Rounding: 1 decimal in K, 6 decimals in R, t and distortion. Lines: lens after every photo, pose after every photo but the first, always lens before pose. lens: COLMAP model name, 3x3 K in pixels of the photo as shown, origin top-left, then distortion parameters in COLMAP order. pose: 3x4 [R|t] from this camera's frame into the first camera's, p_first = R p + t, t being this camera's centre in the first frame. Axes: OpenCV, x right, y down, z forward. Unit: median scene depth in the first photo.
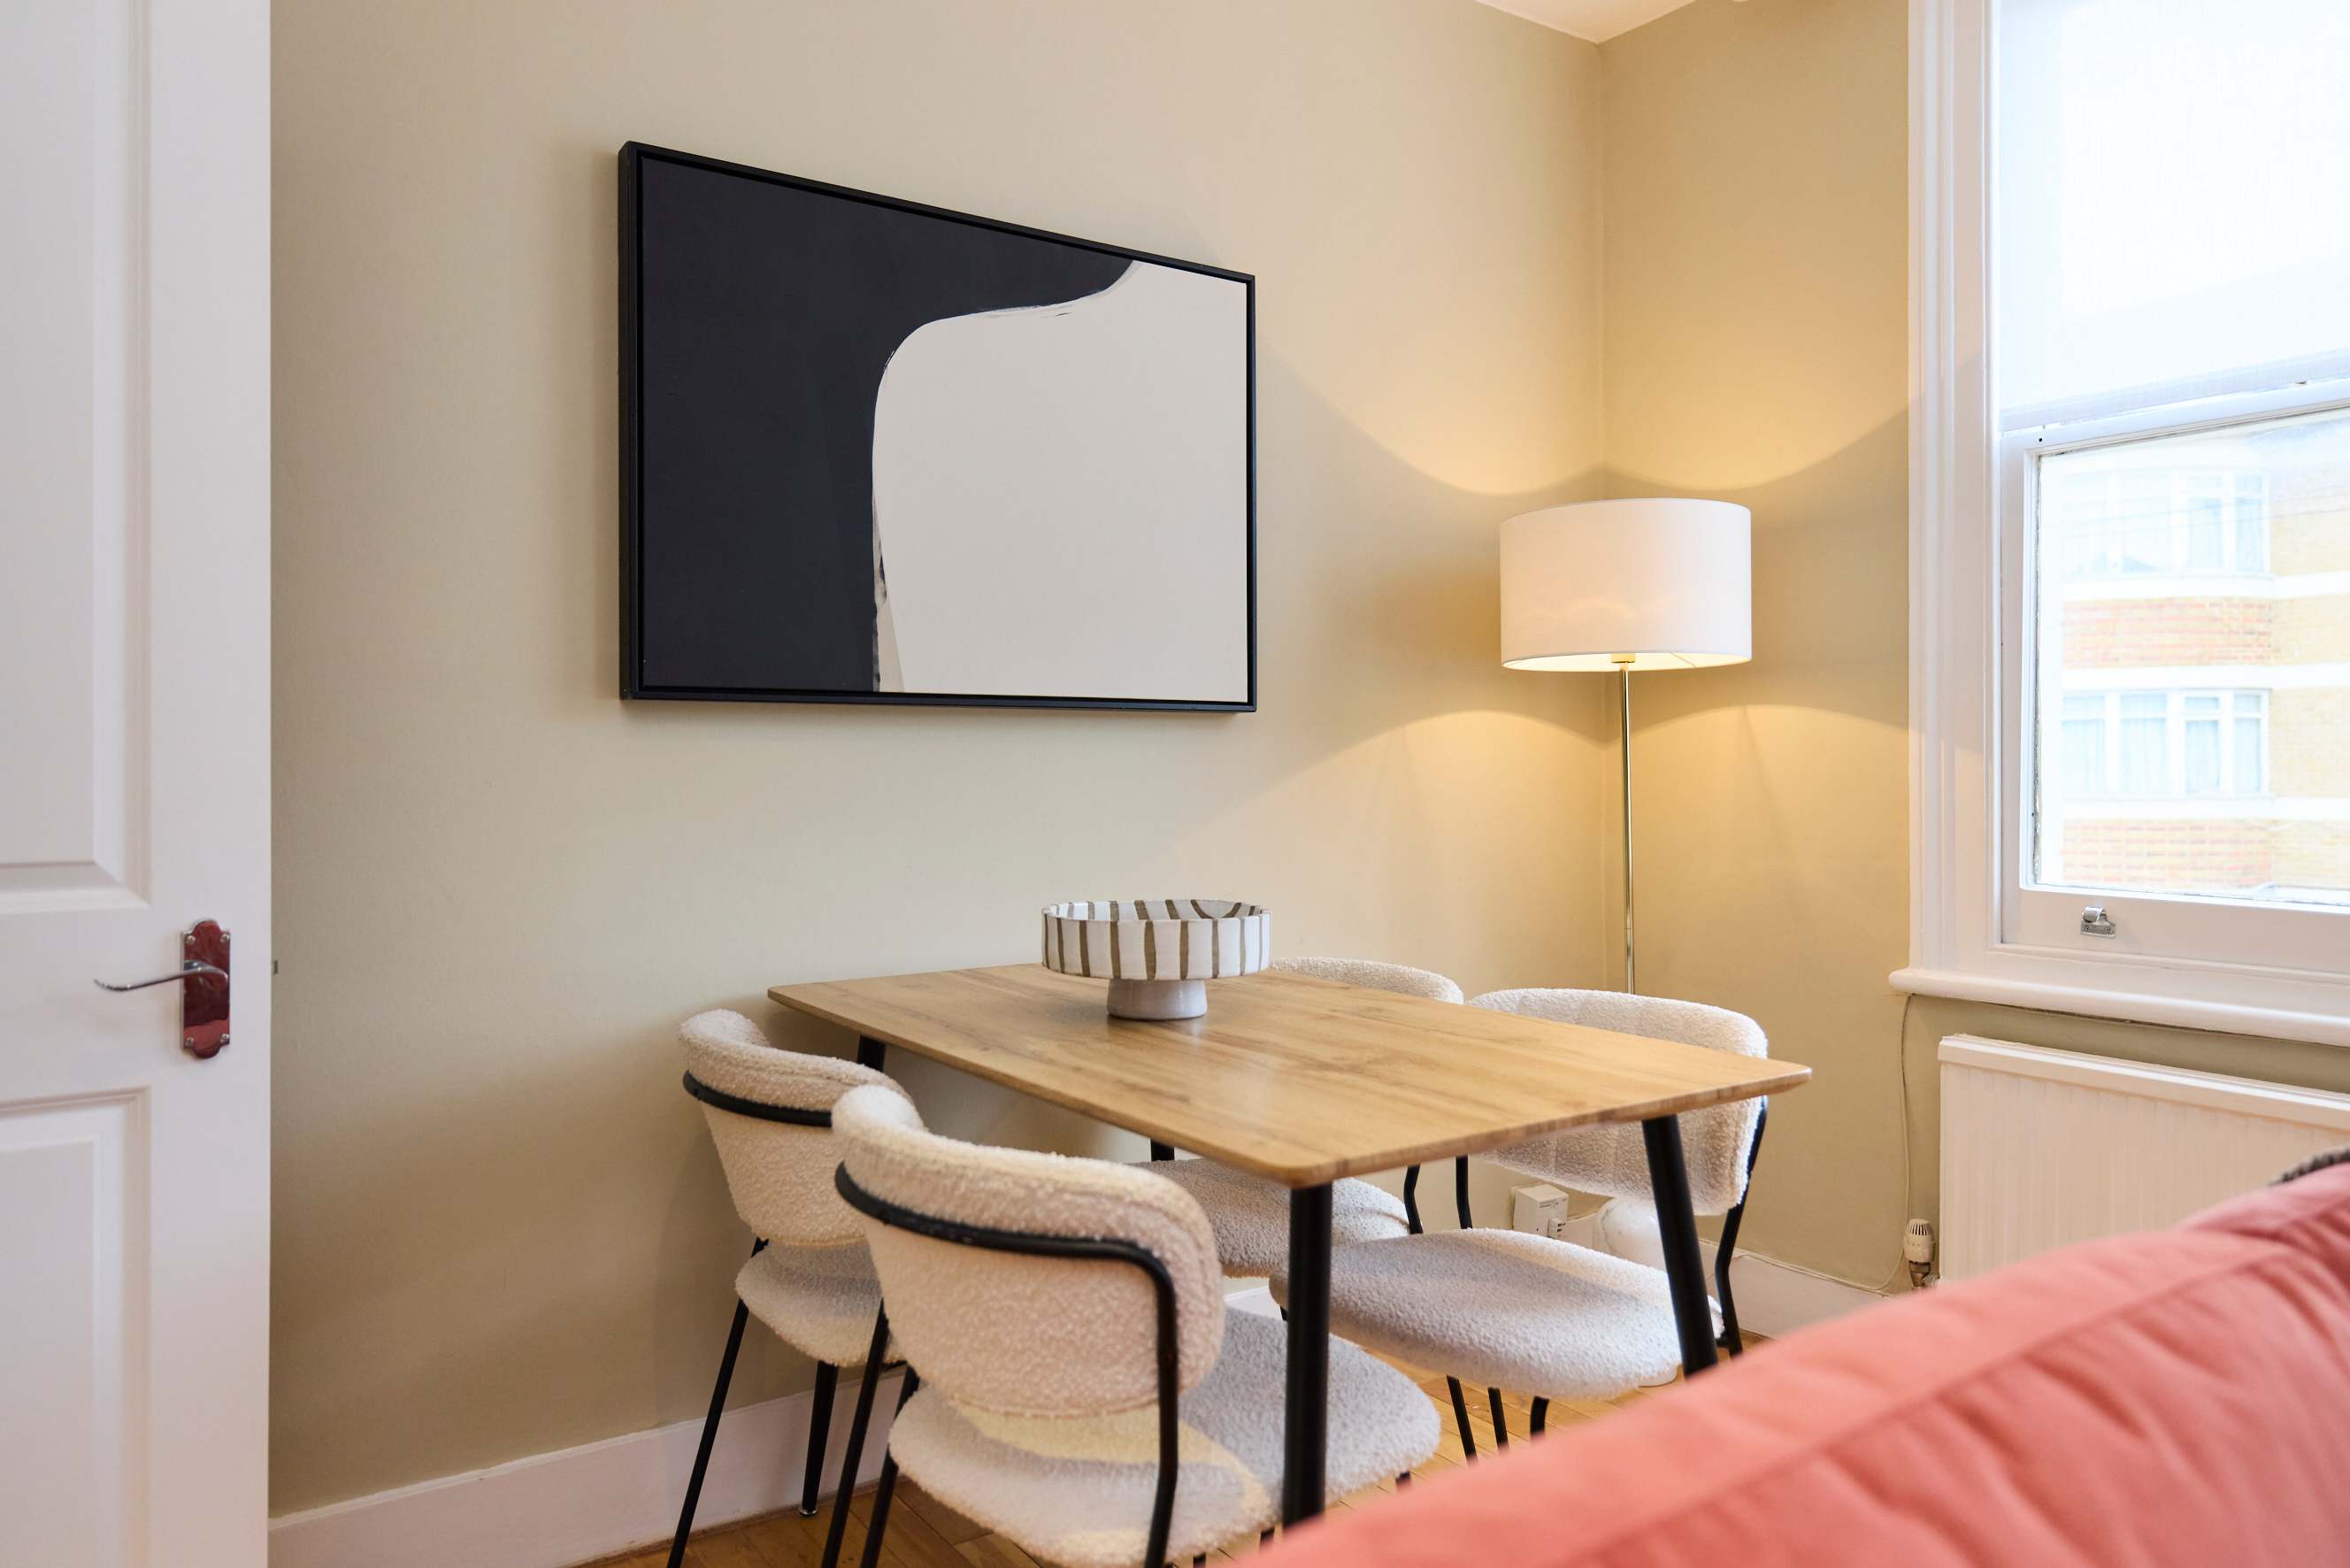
lens RADIAL K [[1580.6, 0, 1178.7], [0, 1580.6, 772.2], [0, 0, 1]] dist [0.007590, -0.009895]
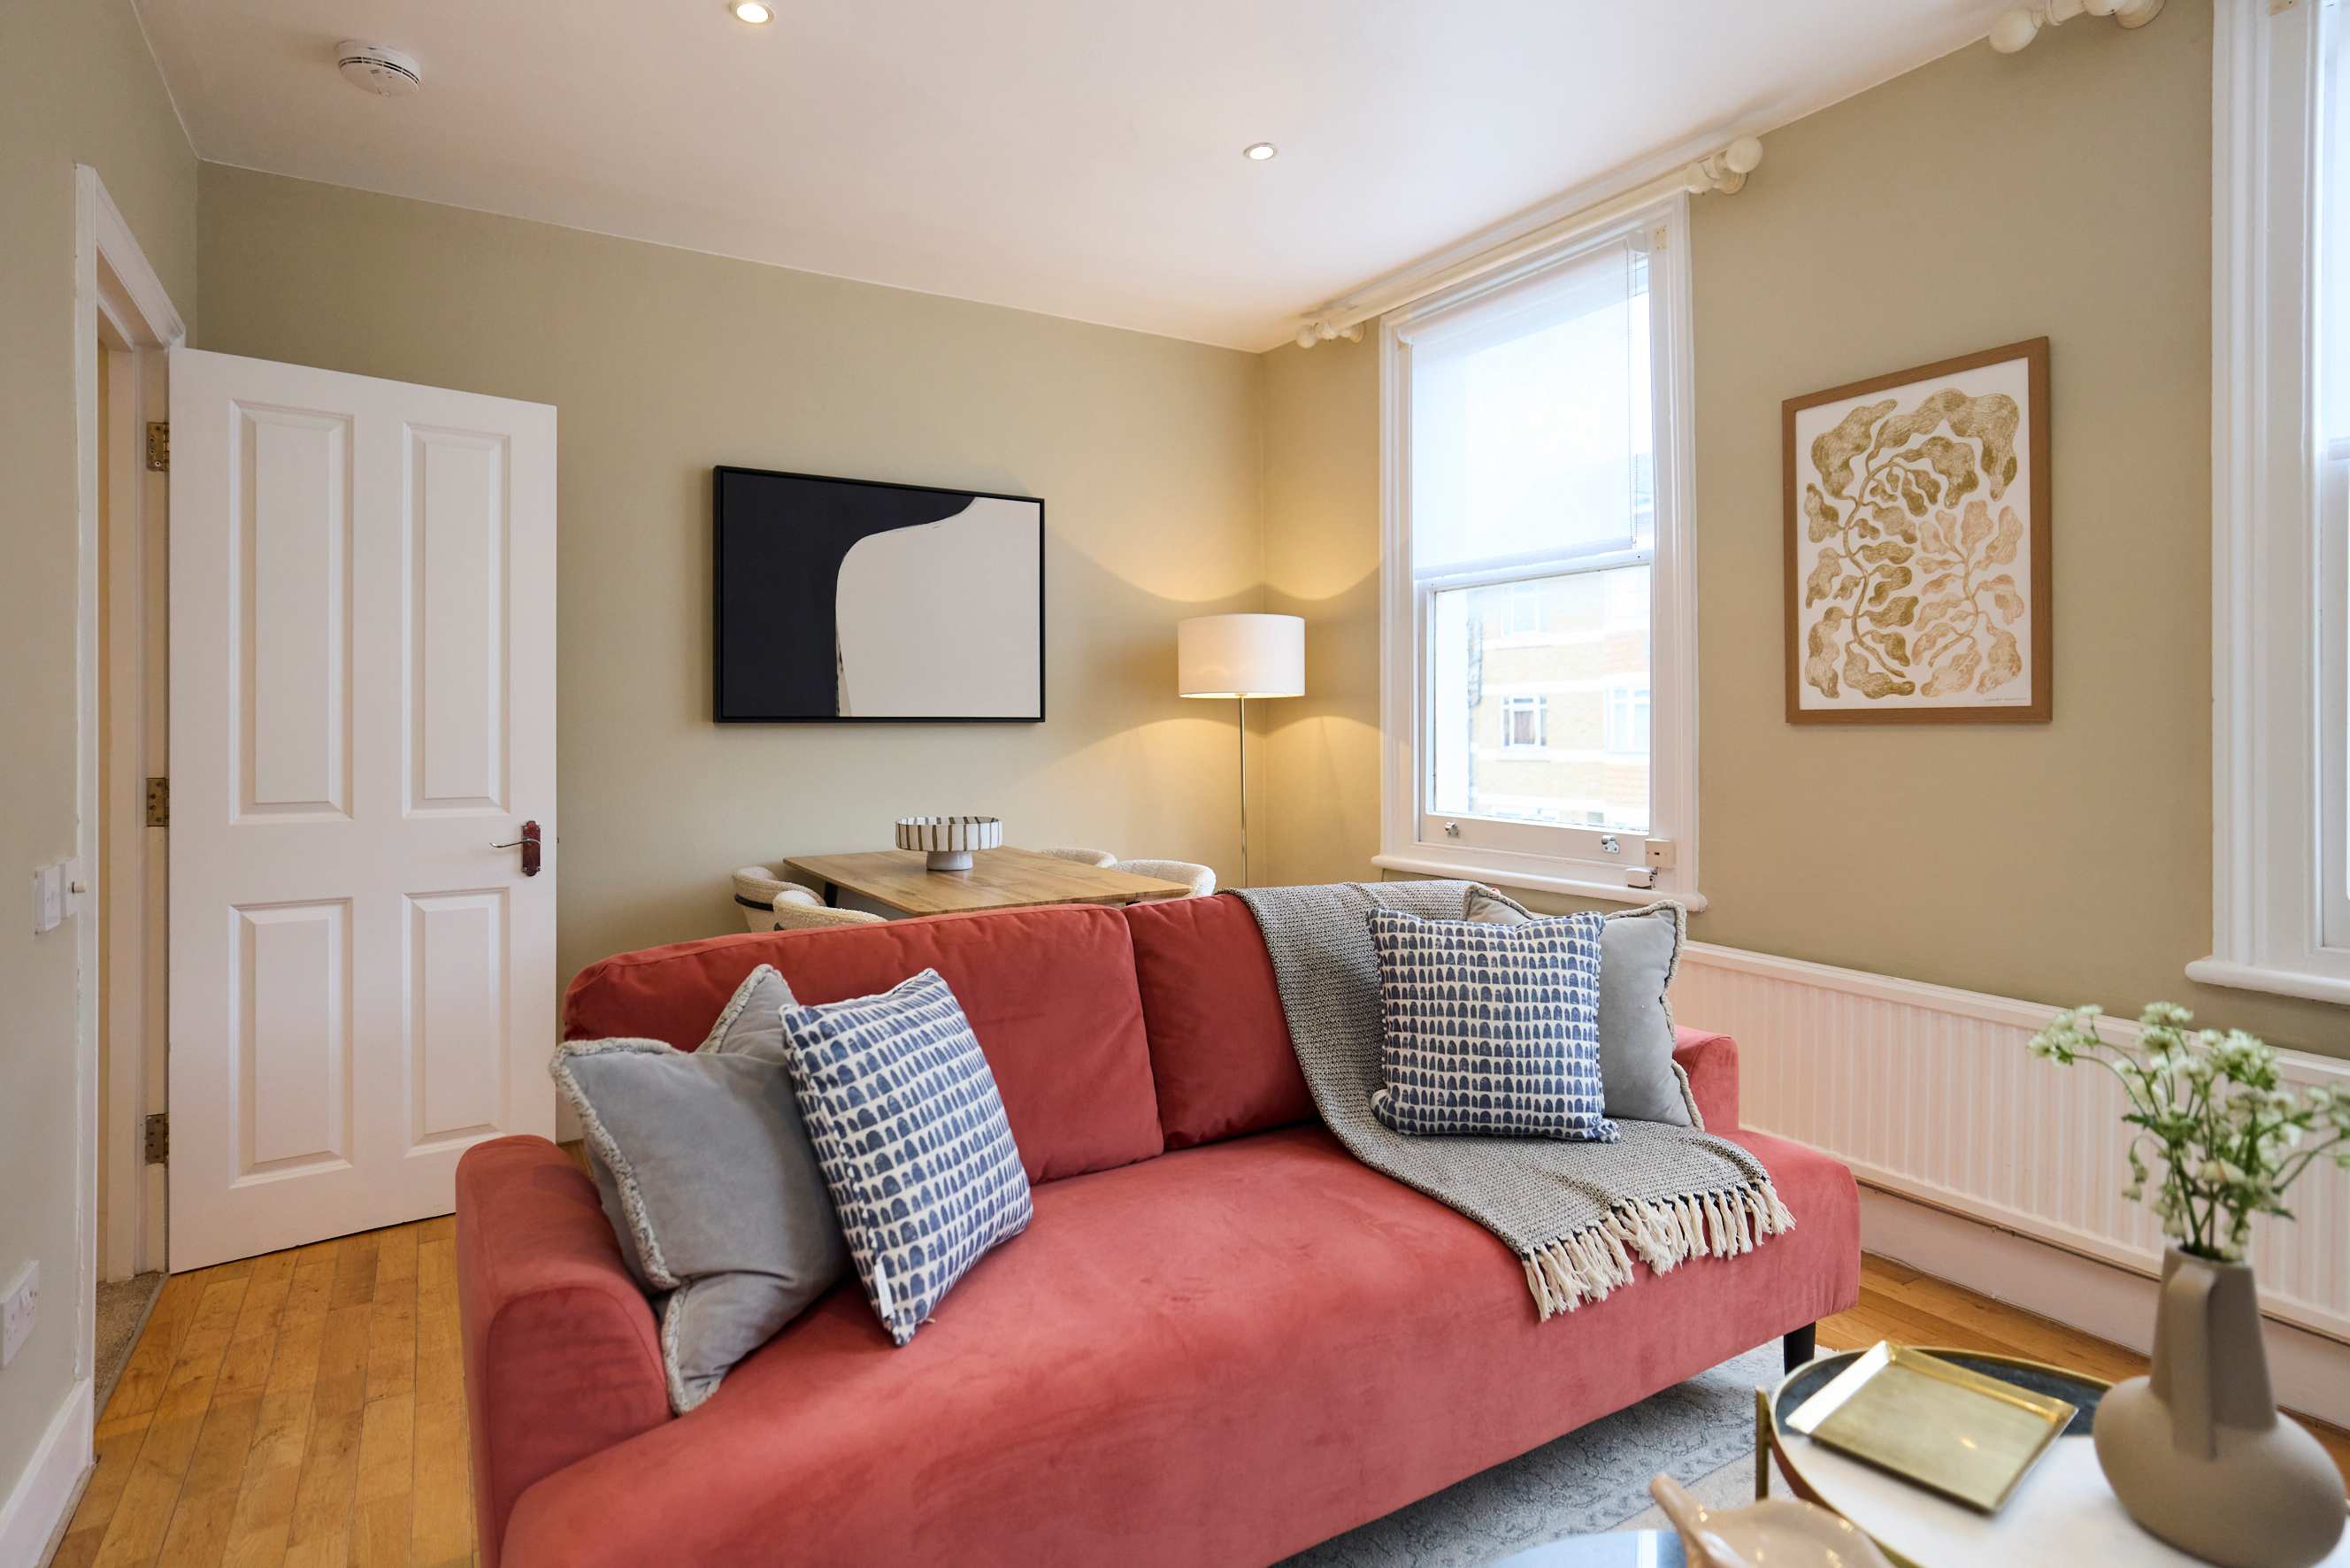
lens RADIAL K [[1259.9, 0, 1186.3], [0, 1259.9, 712.9], [0, 0, 1]] dist [-0.013867, 0.008732]
pose [[0.998512, -0.002017, -0.054504, 0.336129], [0.001172, 0.999878, -0.015545, -0.027851], [0.054529, 0.015458, 0.998393, -0.591965]]
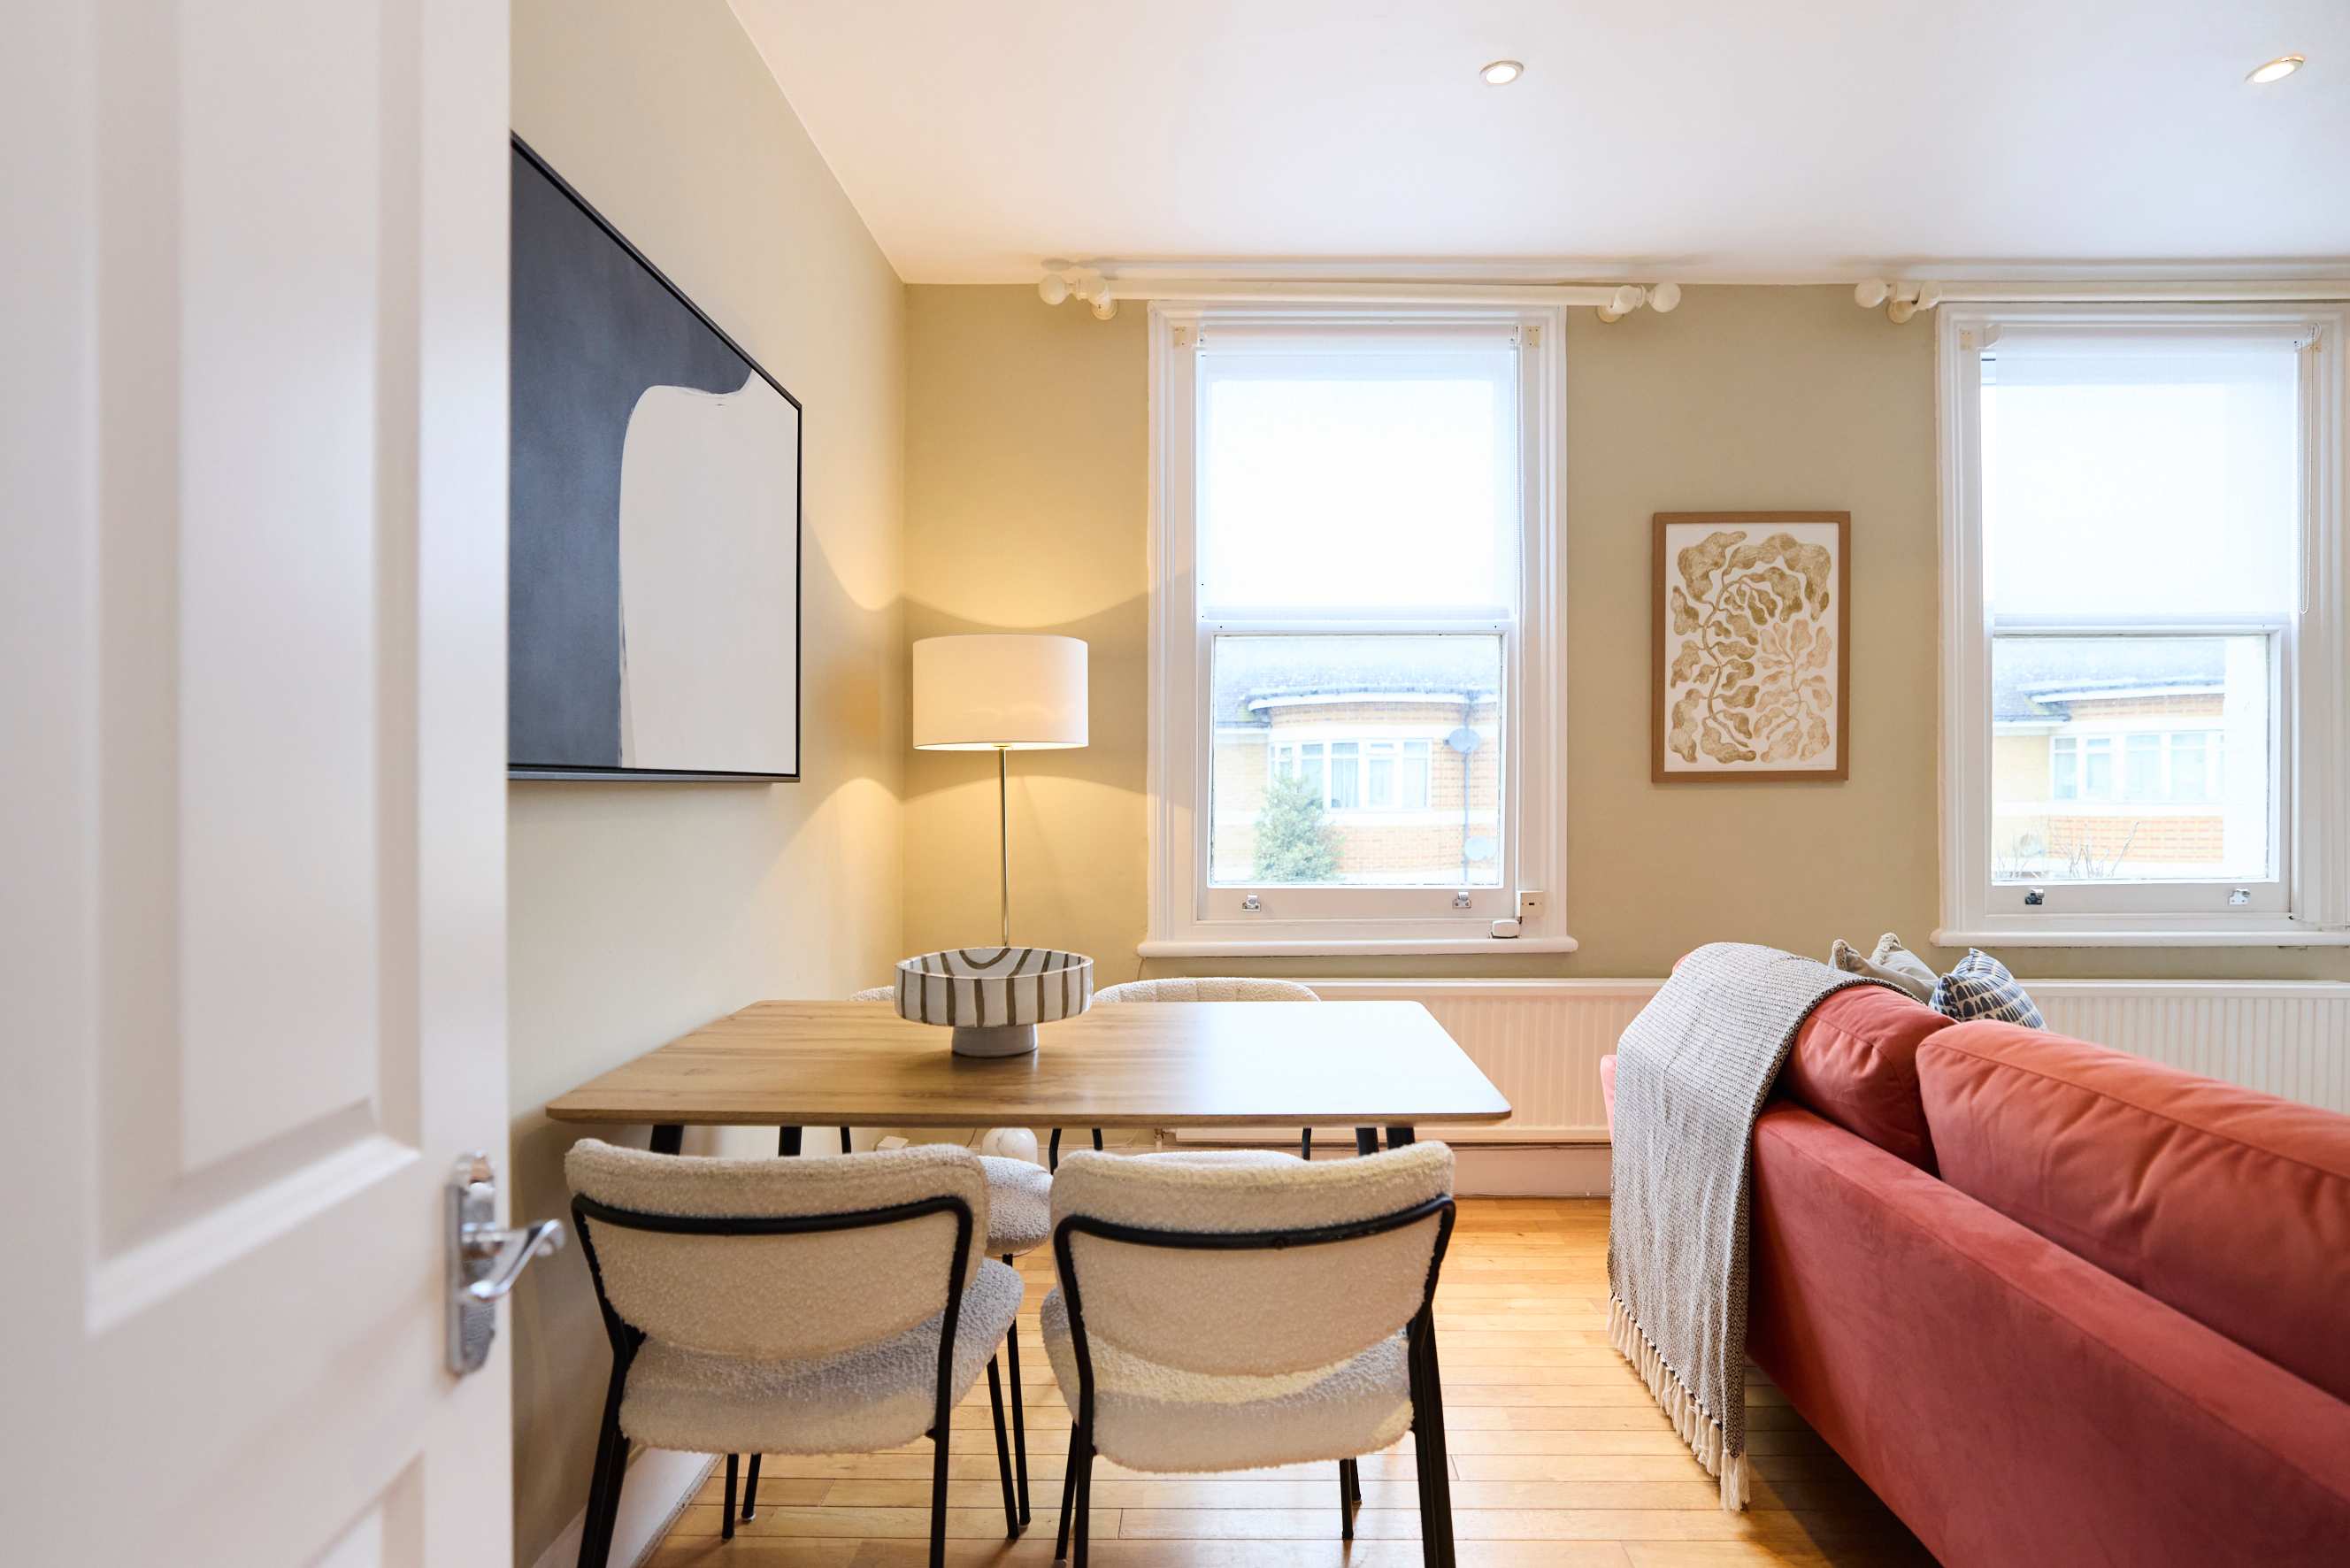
lens RADIAL K [[1156.1, 0, 1193.6], [0, 1156.1, 782.7], [0, 0, 1]] dist [-0.021727, 0.002134]
pose [[0.563518, -0.000239, 0.826103, -0.531807], [0.010068, 0.999928, -0.006579, -0.032716], [-0.826042, 0.012025, 0.563480, 0.321678]]
